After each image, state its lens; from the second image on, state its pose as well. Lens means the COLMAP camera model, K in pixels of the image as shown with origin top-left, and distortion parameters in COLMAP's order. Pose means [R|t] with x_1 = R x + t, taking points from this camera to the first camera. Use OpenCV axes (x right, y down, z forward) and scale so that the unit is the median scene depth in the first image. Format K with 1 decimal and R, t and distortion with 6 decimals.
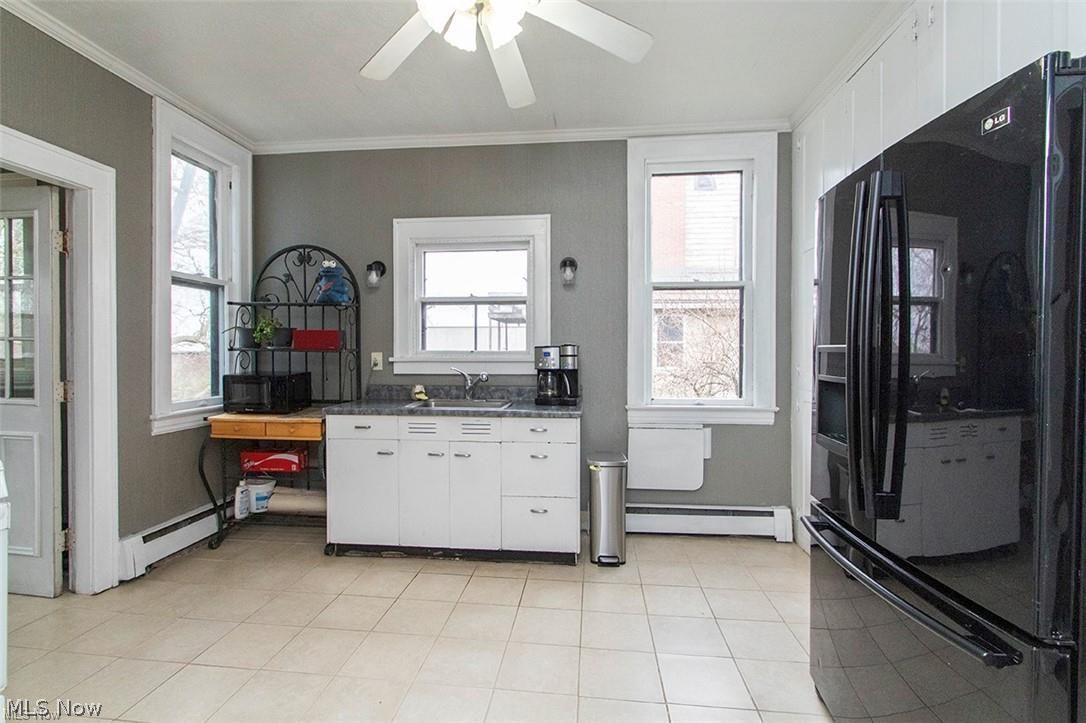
lens RADIAL K [[502.8, 0, 534.2], [0, 502.8, 361.6], [0, 0, 1]] dist [0.006047, 0.001851]
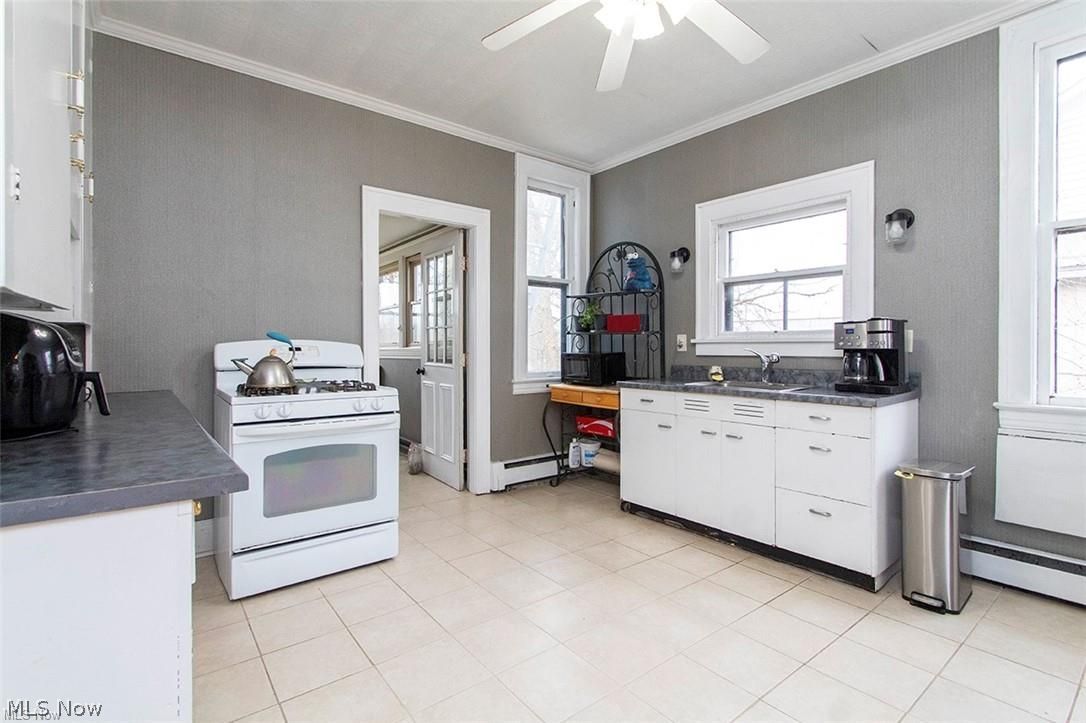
lens RADIAL K [[502.8, 0, 535.0], [0, 502.8, 352.5], [0, 0, 1]] dist [0.006047, 0.001851]
pose [[0.713162, 0.007854, -0.700955, 0.238433], [-0.011817, 0.999930, -0.000820, 0.027598], [0.700899, 0.008868, 0.713205, 0.040153]]
